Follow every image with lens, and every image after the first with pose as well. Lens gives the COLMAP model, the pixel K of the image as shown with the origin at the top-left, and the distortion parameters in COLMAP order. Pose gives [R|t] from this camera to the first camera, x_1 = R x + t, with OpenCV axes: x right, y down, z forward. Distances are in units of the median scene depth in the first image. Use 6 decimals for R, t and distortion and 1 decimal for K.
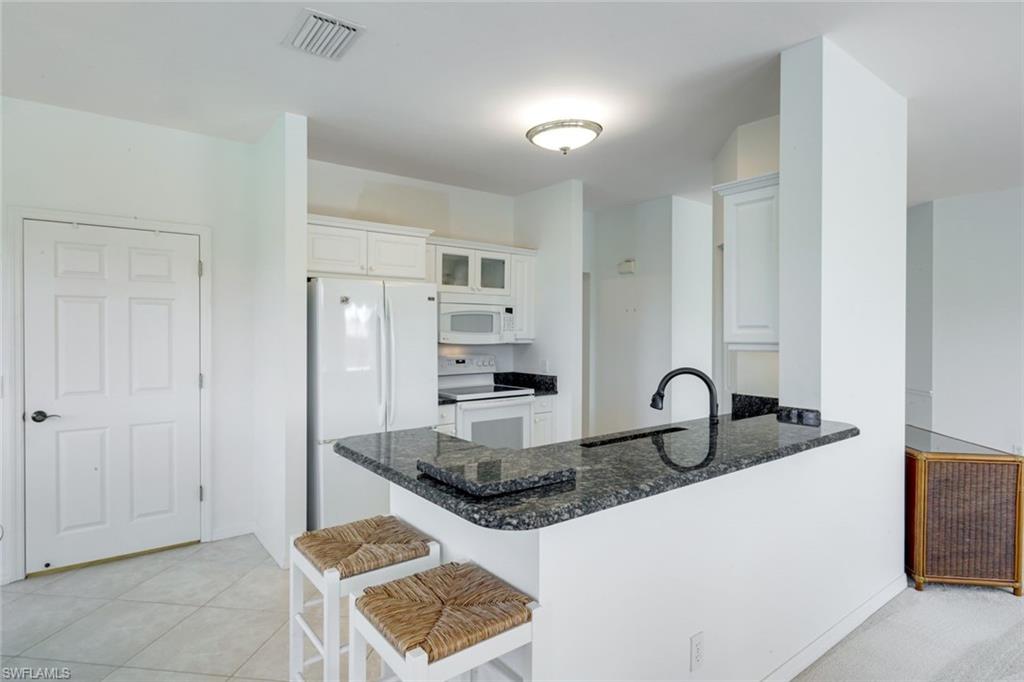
lens RADIAL K [[528.5, 0, 494.3], [0, 528.5, 338.2], [0, 0, 1]] dist [0.002184, 0.001221]
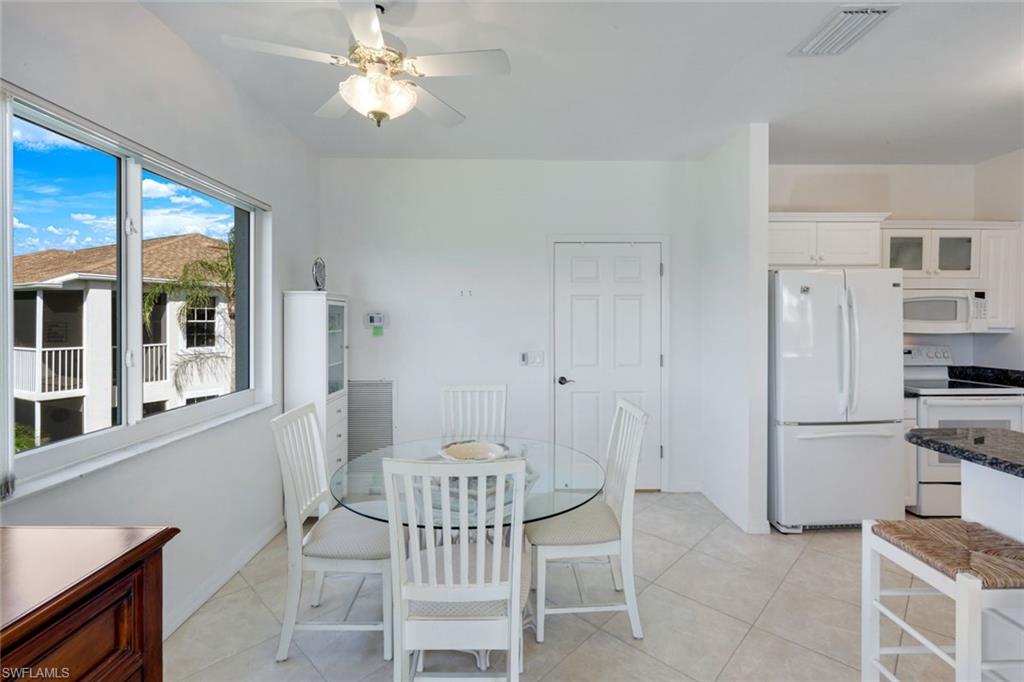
lens RADIAL K [[446.4, 0, 519.2], [0, 446.4, 326.0], [0, 0, 1]] dist [-0.000181, 0.000062]
pose [[0.816811, 0.002714, -0.576899, -0.203747], [-0.003240, 0.999995, 0.000118, 0.000781], [0.576897, 0.001773, 0.816815, -0.039755]]
